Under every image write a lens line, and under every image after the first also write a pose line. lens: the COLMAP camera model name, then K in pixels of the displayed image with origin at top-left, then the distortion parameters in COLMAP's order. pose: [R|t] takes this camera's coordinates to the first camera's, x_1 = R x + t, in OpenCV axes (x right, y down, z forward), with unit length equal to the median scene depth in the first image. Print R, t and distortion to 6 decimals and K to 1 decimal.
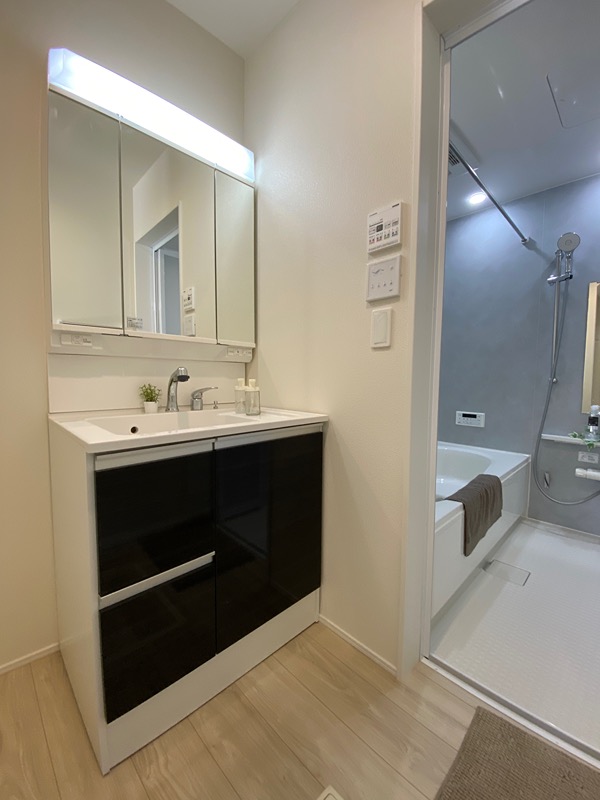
lens RADIAL K [[322.4, 0, 303.4], [0, 322.4, 399.7], [0, 0, 1]] dist [0.006575, -0.012586]
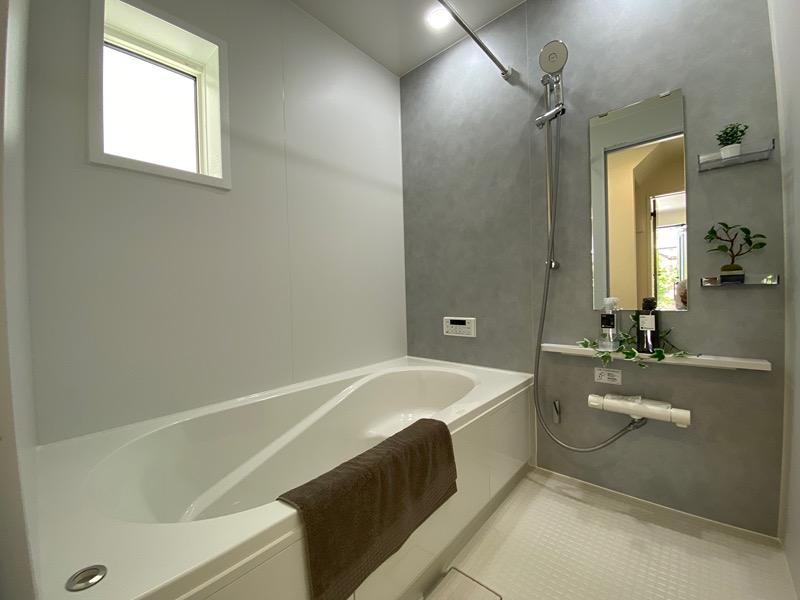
lens RADIAL K [[322.4, 0, 397.4], [0, 322.4, 301.1], [0, 0, 1]] dist [0.006575, -0.012586]
pose [[0.997298, -0.047422, 0.056112, 0.399353], [0.049746, 0.997930, -0.040757, 0.029580], [-0.054063, 0.043438, 0.997592, 0.333142]]
